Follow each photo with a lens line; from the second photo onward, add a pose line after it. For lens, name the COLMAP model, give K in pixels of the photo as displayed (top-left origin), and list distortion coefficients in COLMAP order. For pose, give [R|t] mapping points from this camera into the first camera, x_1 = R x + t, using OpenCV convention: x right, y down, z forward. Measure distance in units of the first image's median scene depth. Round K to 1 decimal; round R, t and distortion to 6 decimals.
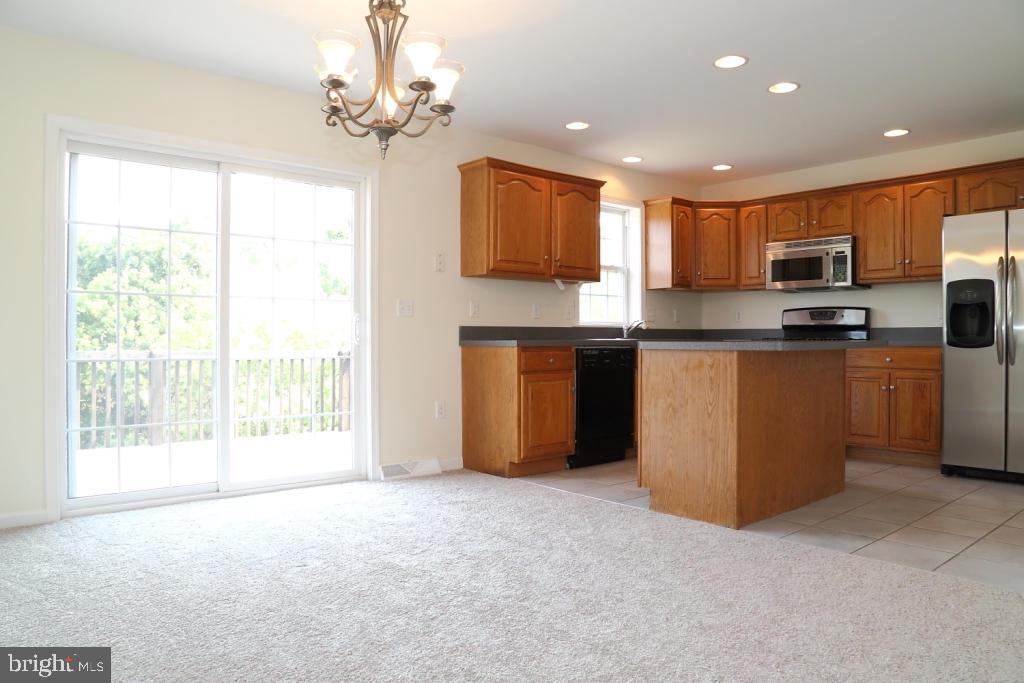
lens RADIAL K [[712.3, 0, 512.0], [0, 712.3, 341.5], [0, 0, 1]] dist [-0.083148, 0.004085]
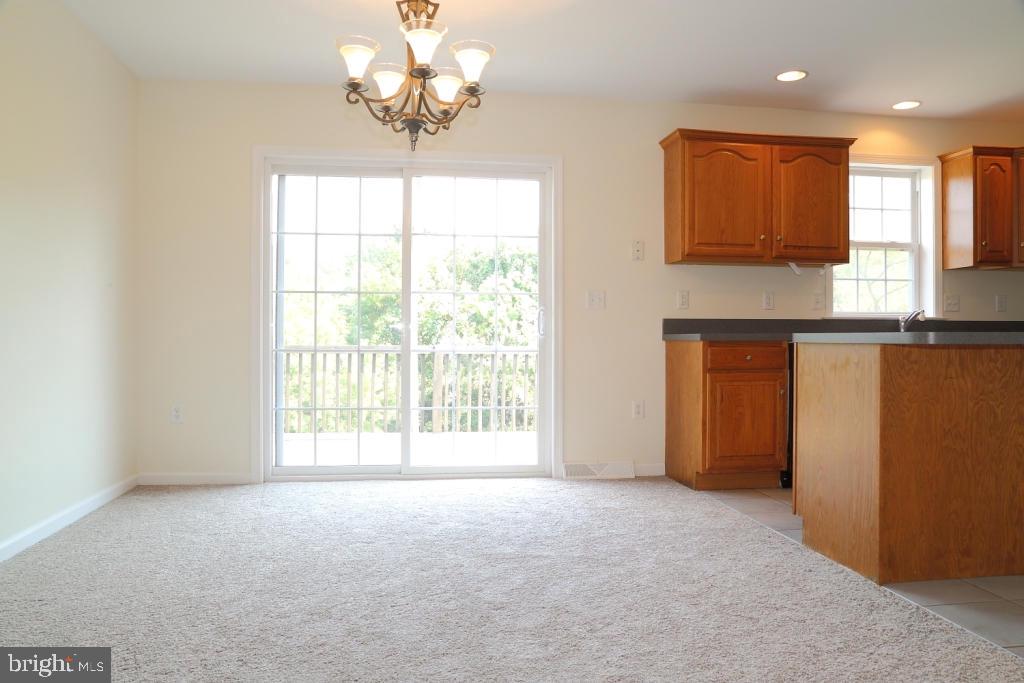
lens RADIAL K [[756.5, 0, 512.0], [0, 756.5, 341.5], [0, 0, 1]] dist [-0.094835, 0.070077]
pose [[0.847602, 0.003360, -0.530622, 0.263617], [-0.003543, 0.999993, 0.000673, 0.007205], [0.530620, 0.001309, 0.847609, 0.080896]]
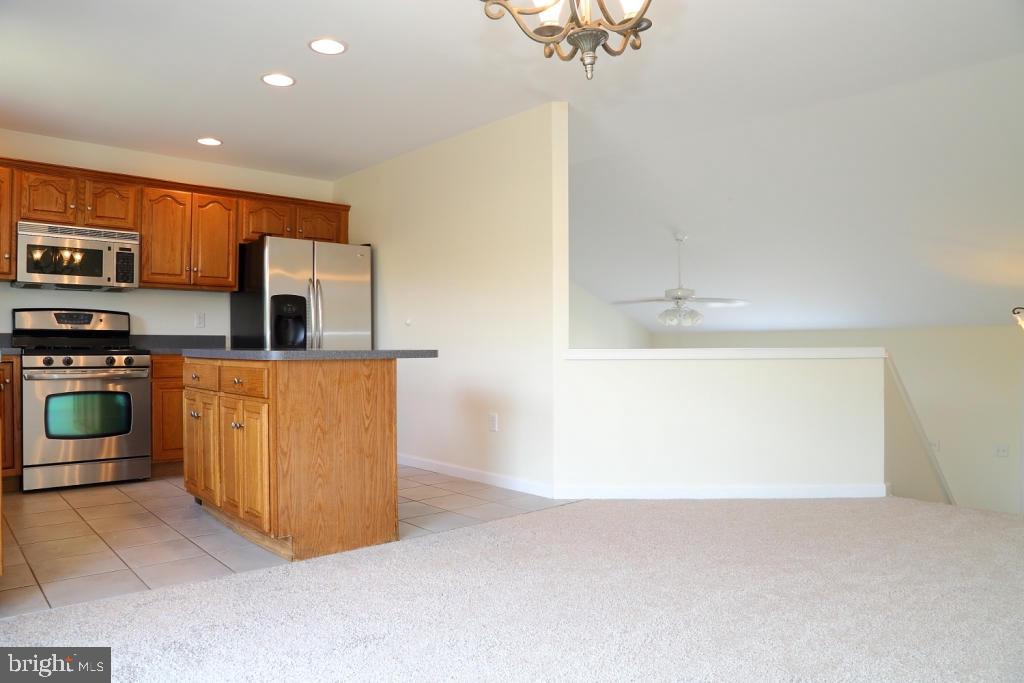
lens RADIAL K [[712.3, 0, 512.0], [0, 712.3, 341.5], [0, 0, 1]] dist [-0.083148, 0.004085]
pose [[-0.022796, 0.005080, 0.999727, -0.440226], [0.005540, 0.999972, -0.004955, -0.003764], [-0.999725, 0.005426, -0.022824, 0.559540]]
